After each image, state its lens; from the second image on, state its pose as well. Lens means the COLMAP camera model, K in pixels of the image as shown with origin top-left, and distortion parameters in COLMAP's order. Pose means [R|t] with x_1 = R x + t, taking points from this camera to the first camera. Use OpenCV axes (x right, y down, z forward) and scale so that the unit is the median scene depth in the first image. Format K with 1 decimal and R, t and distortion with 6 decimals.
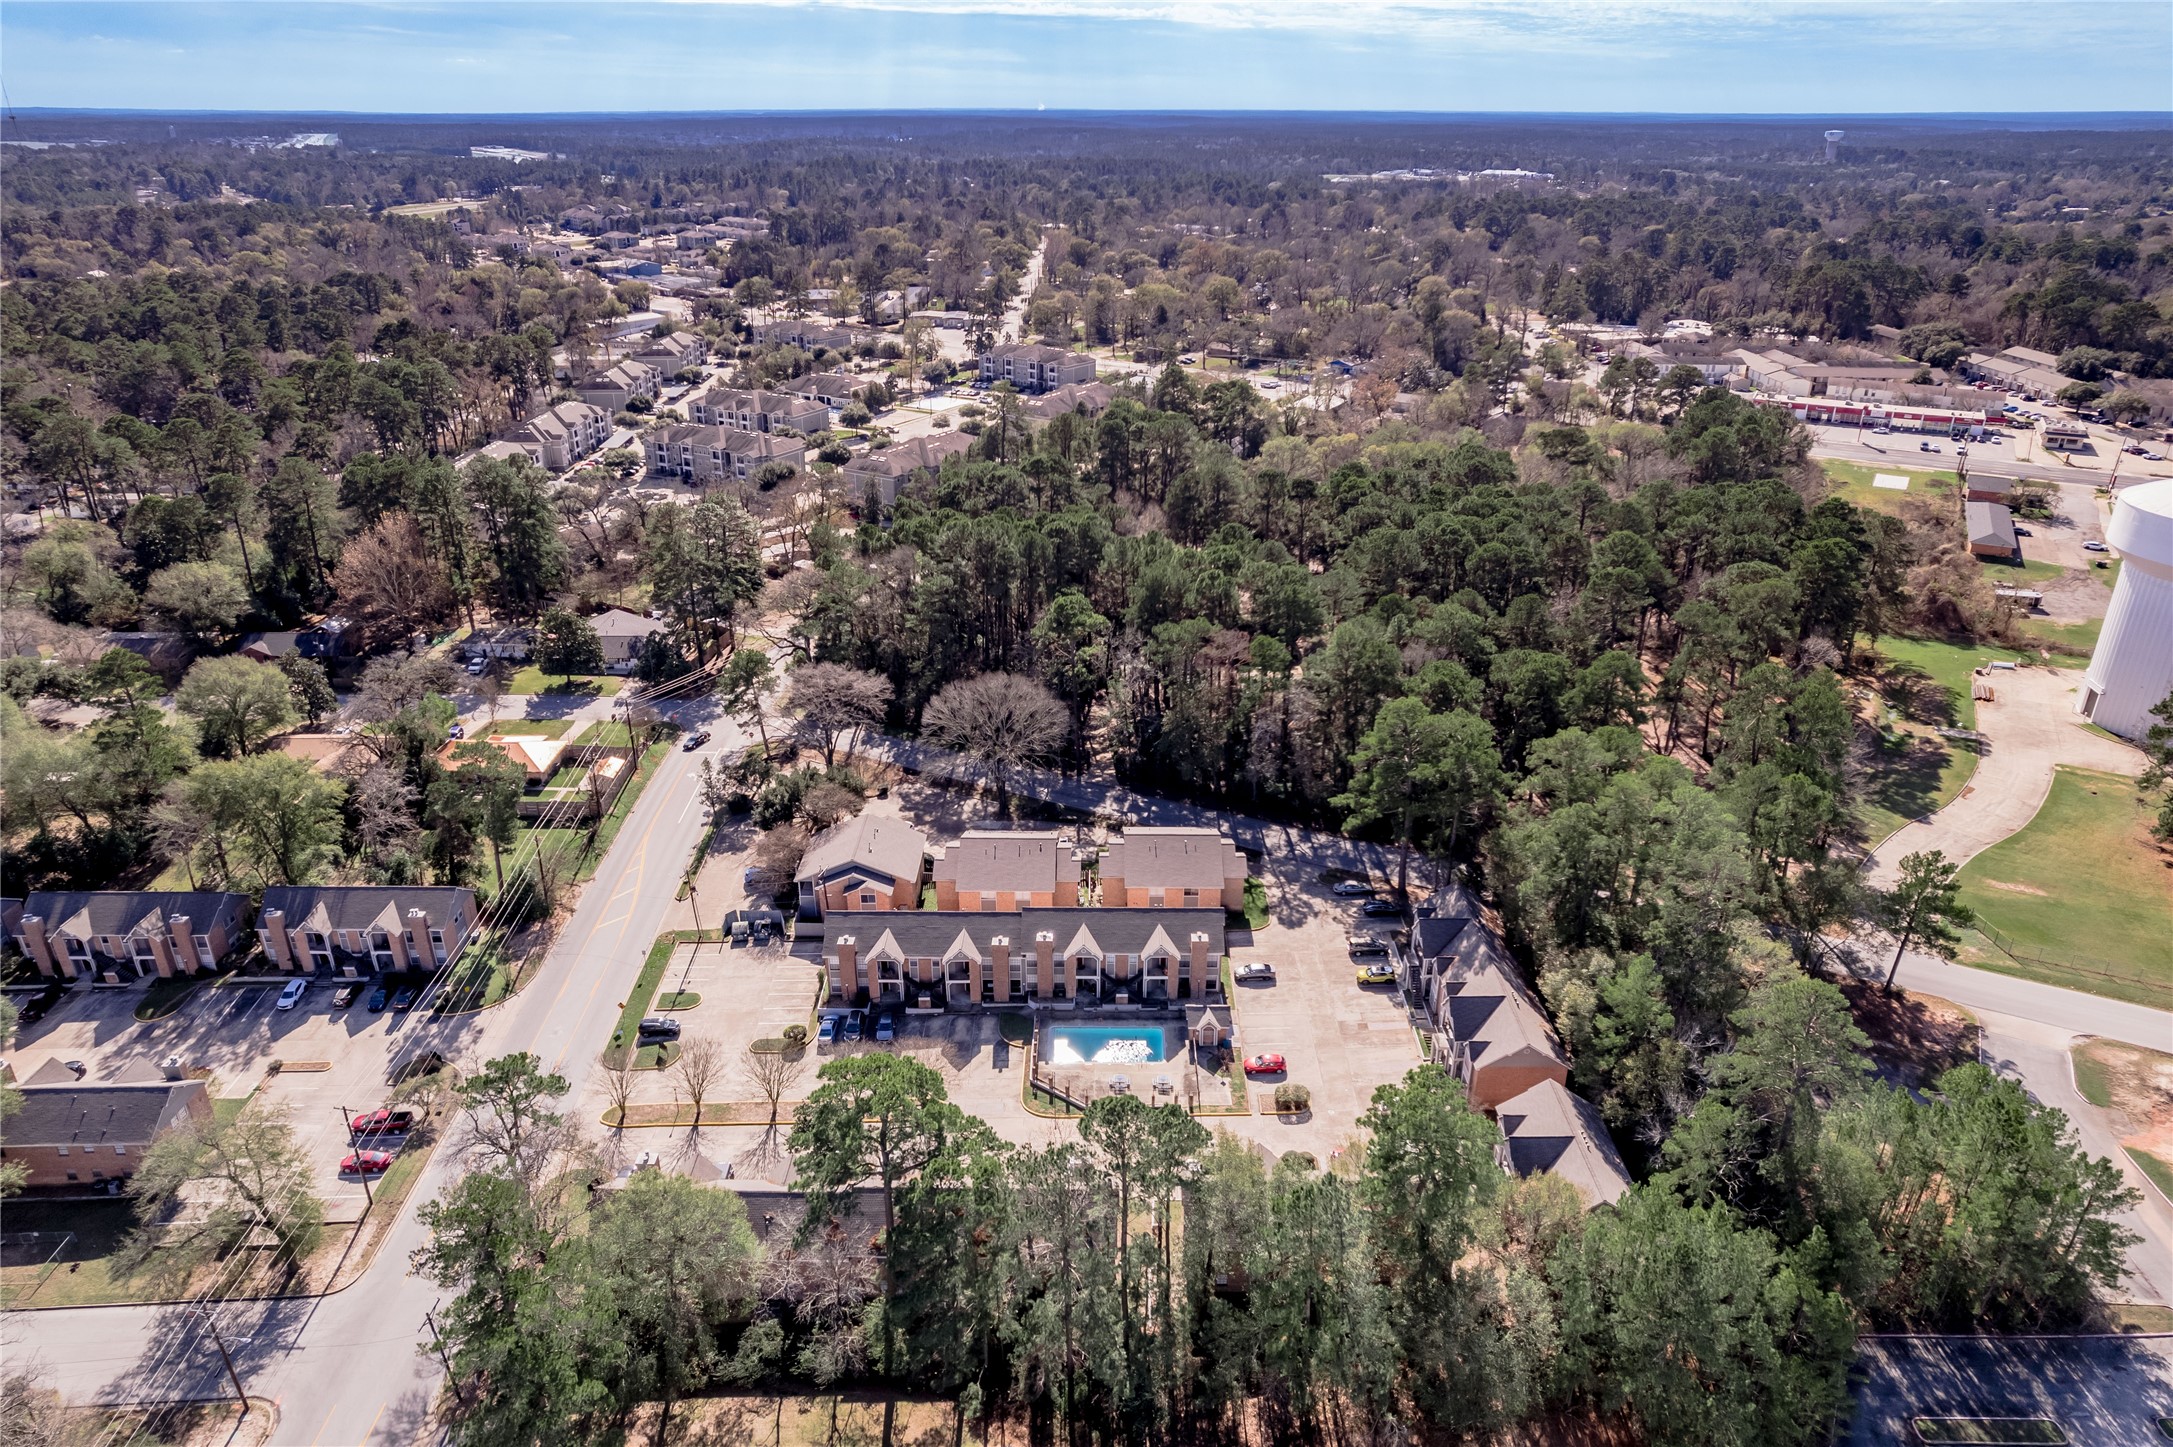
lens RADIAL K [[1392.7, 0, 1041.1], [0, 1392.7, 717.4], [0, 0, 1]] dist [-0.030334, 0.002585]
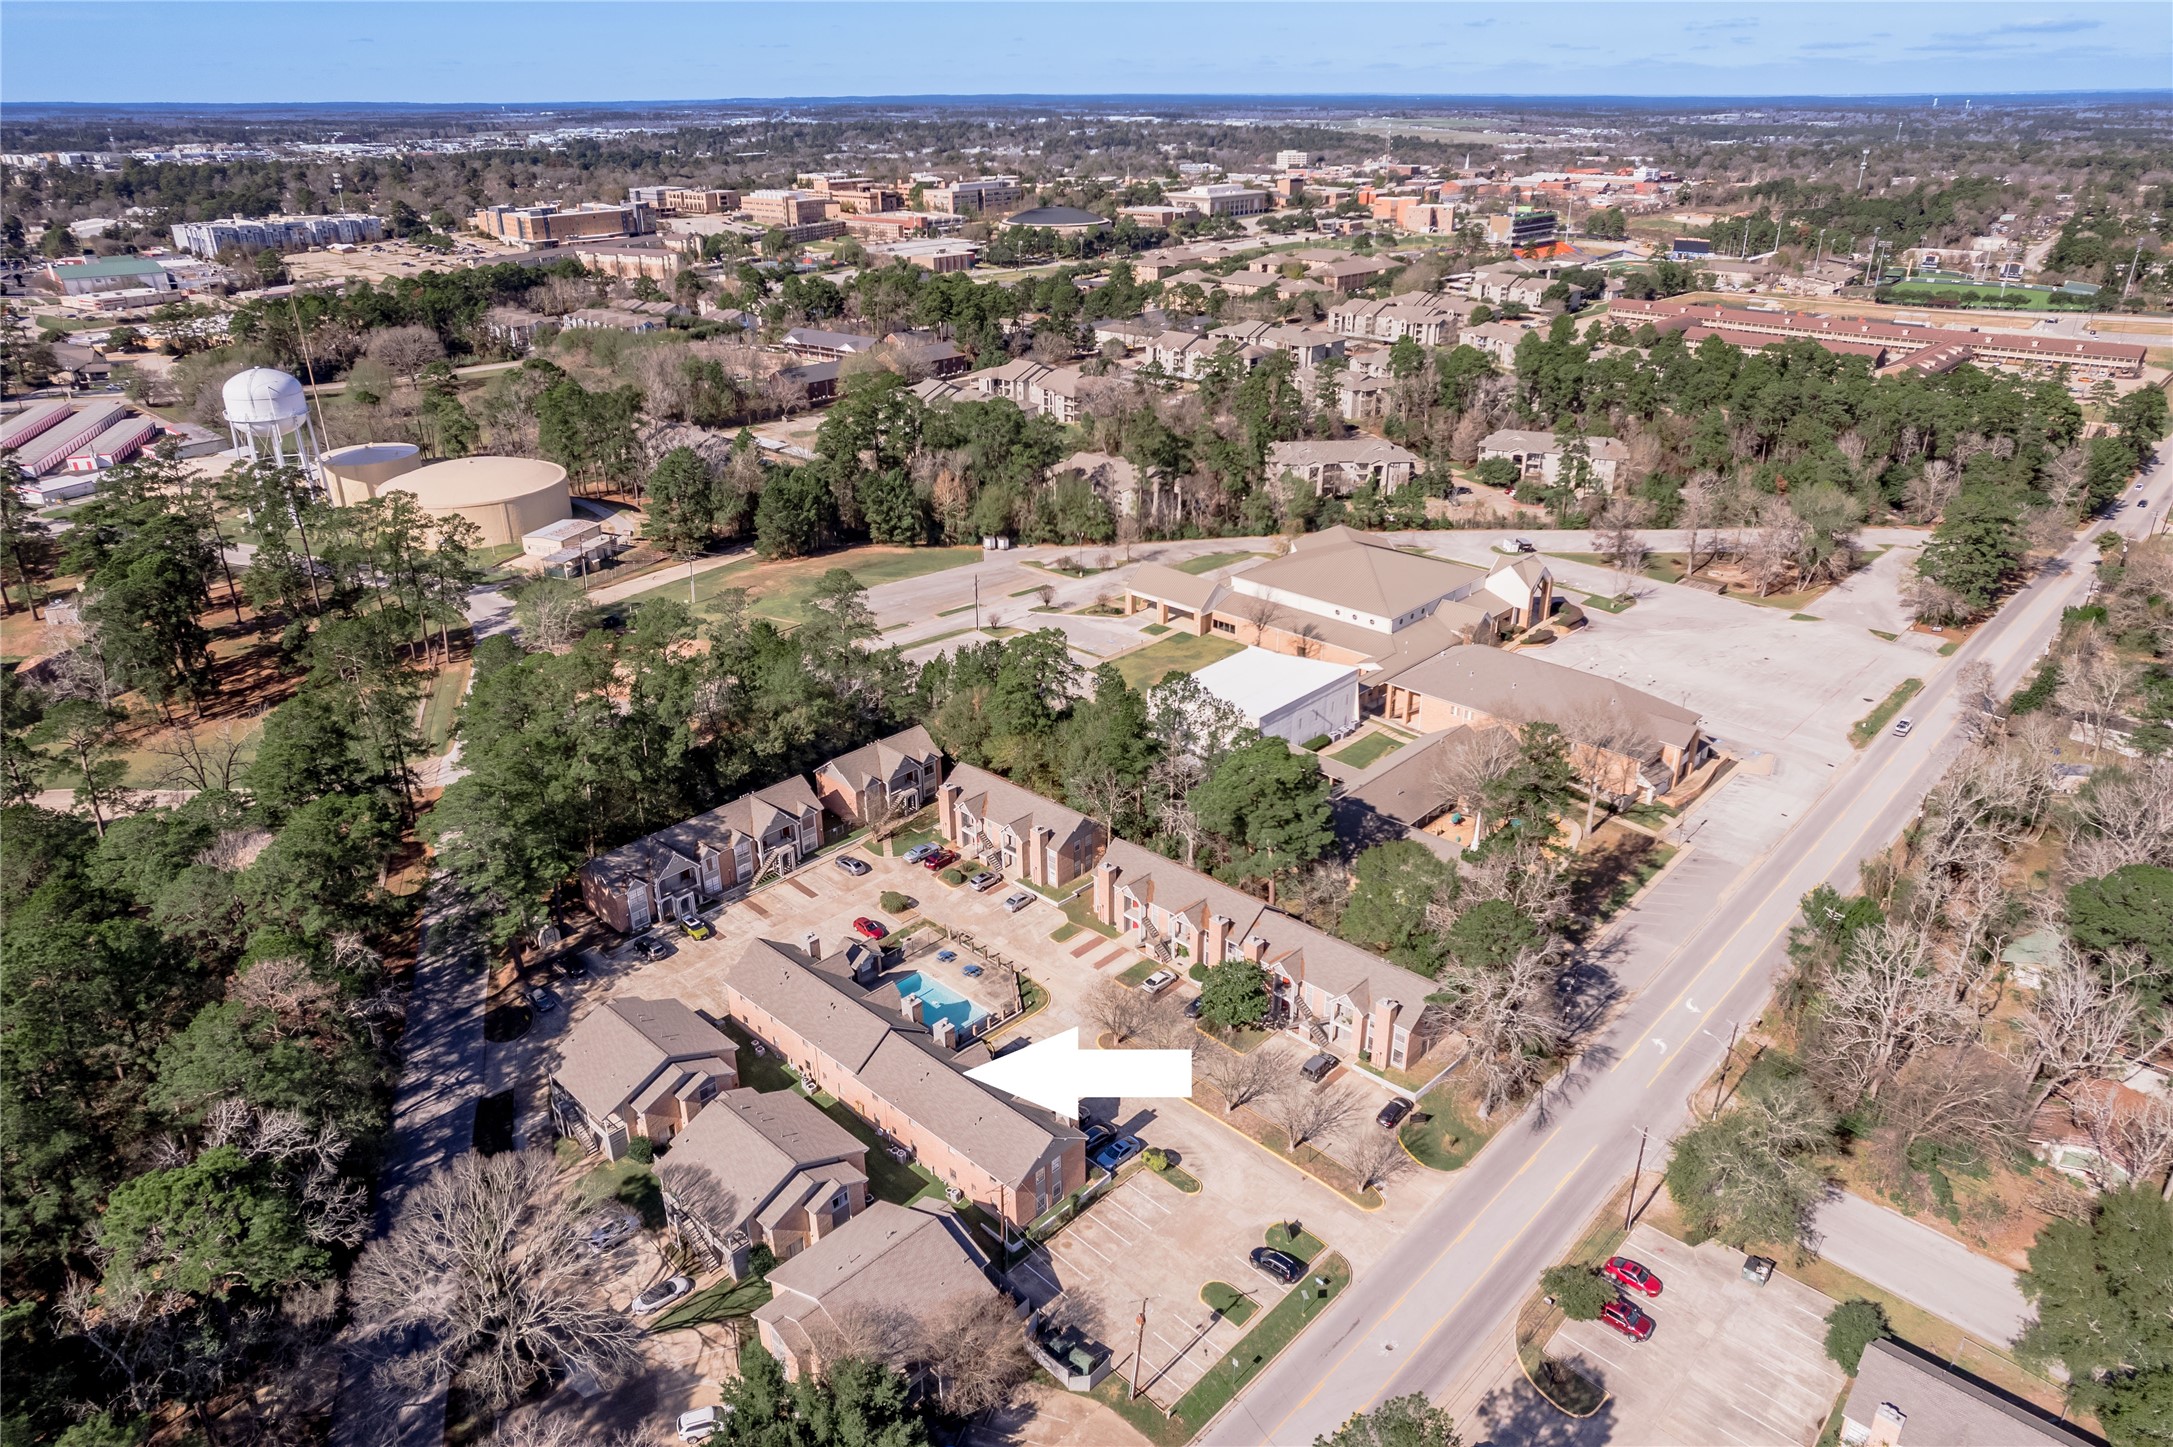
lens RADIAL K [[1437.1, 0, 1096.2], [0, 1437.1, 703.3], [0, 0, 1]] dist [-0.067584, 0.080996]
pose [[-0.752409, -0.254323, 0.607619, -0.559688], [0.276455, 0.715355, 0.641748, -0.507165], [-0.597874, 0.650836, -0.467930, 1.132808]]
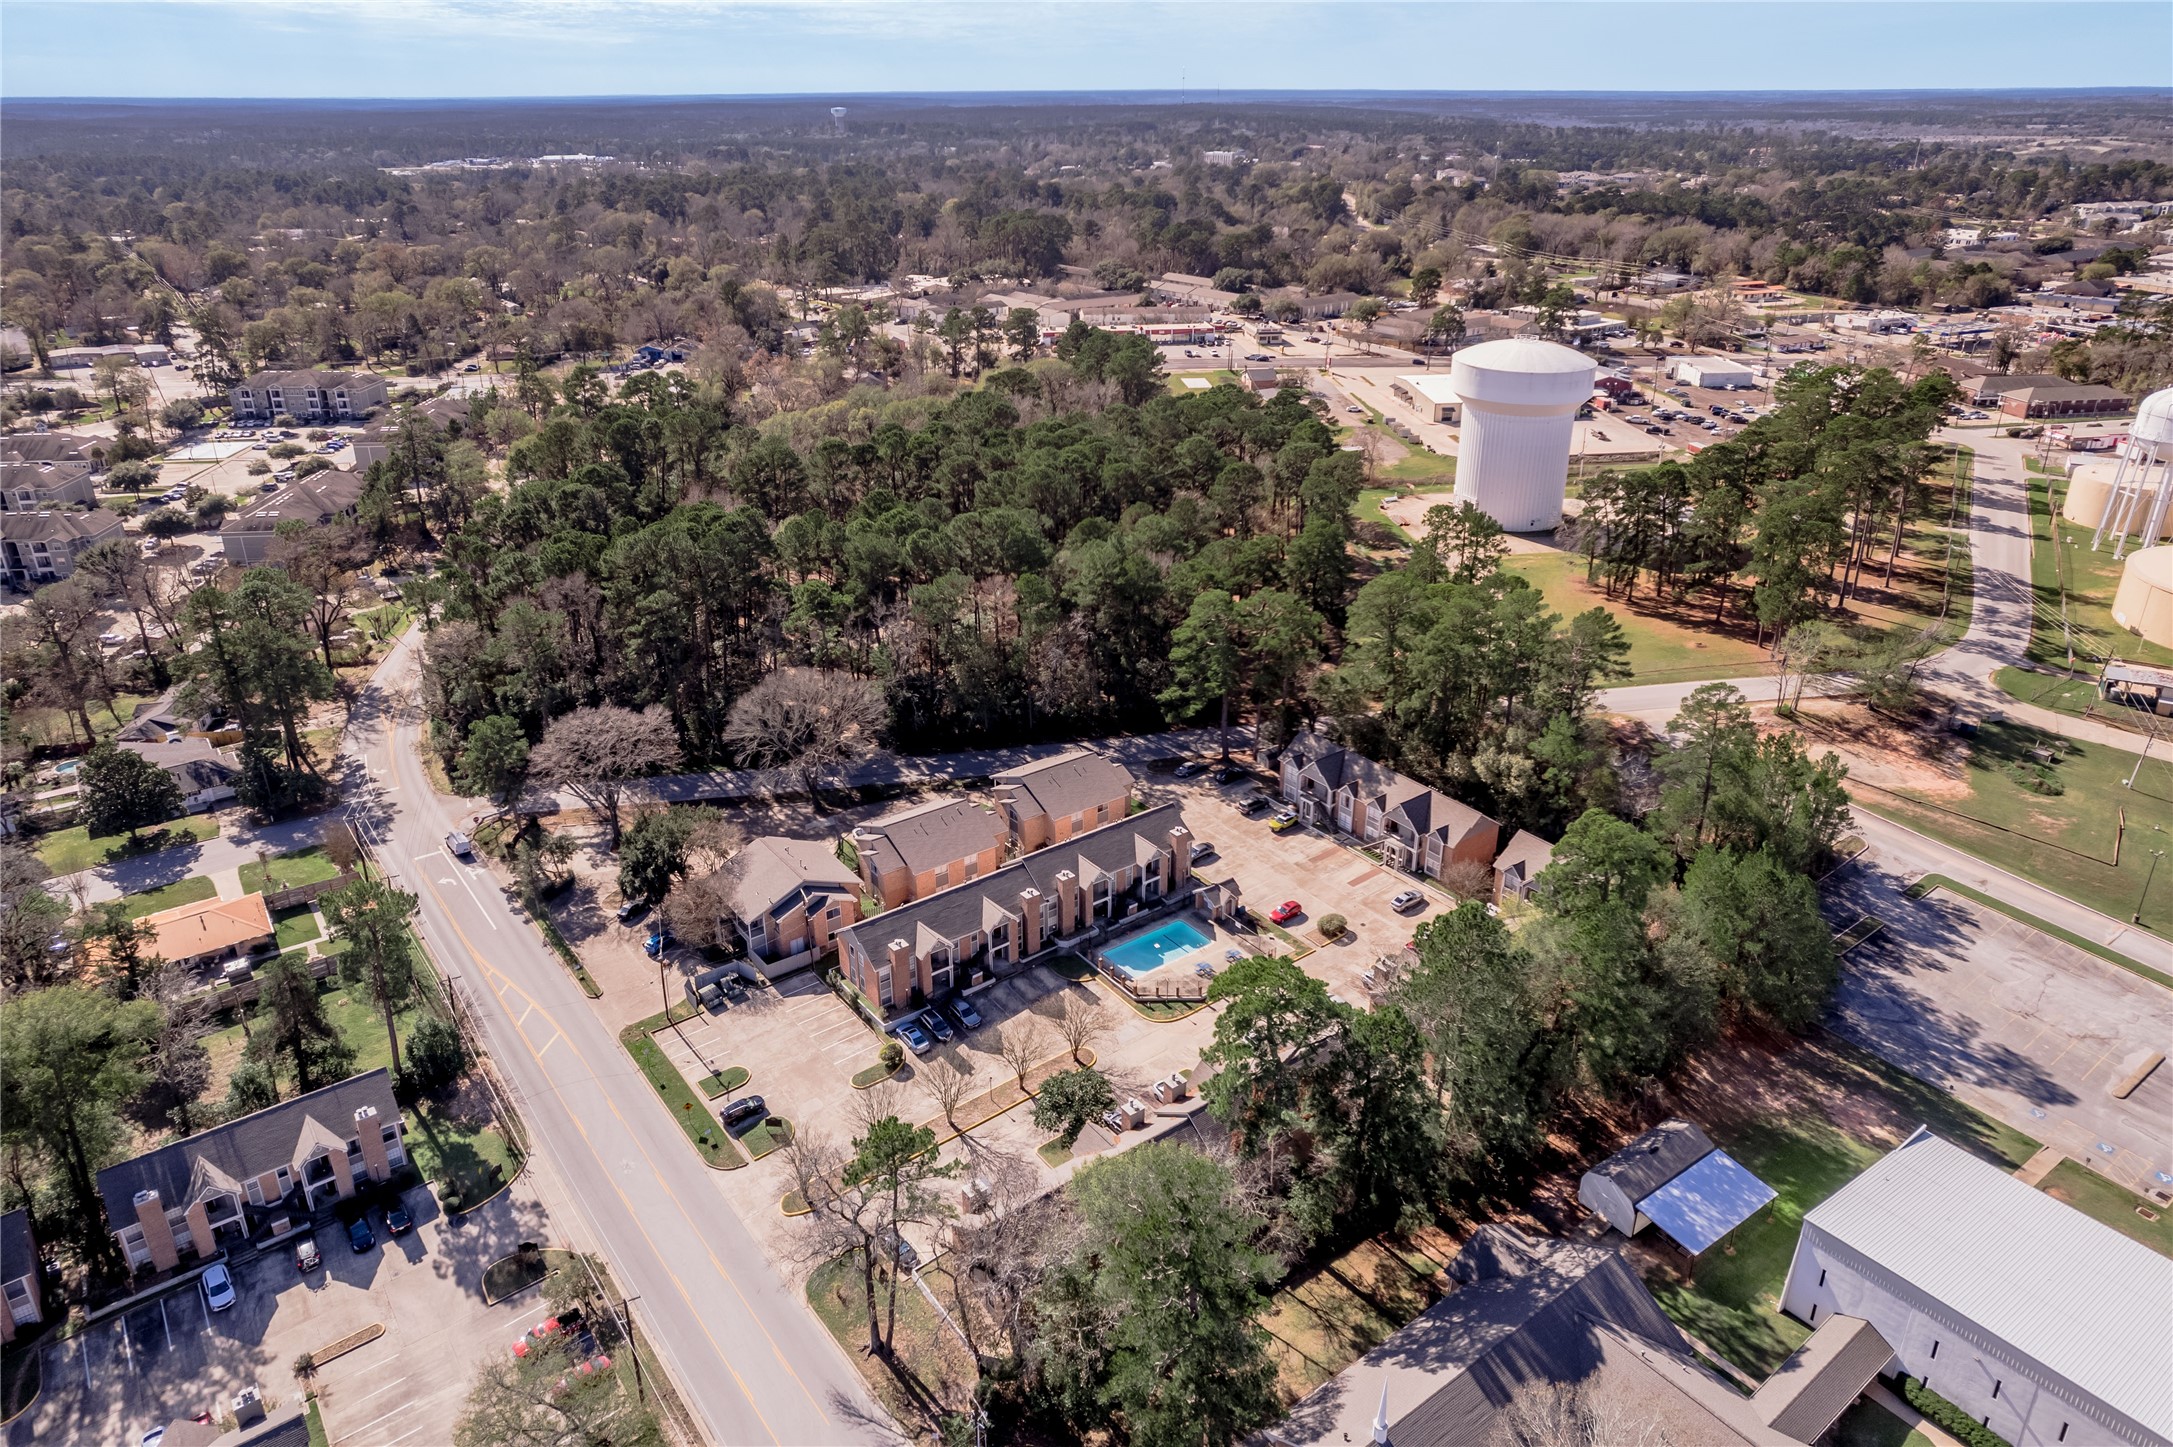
lens RADIAL K [[1410.1, 0, 1037.8], [0, 1410.1, 723.1], [0, 0, 1]] dist [-0.053424, 0.049805]
pose [[0.796700, -0.253043, 0.548851, -0.508961], [0.248620, 0.964953, 0.083992, -0.039952], [-0.550869, 0.069539, 0.831689, 0.123331]]
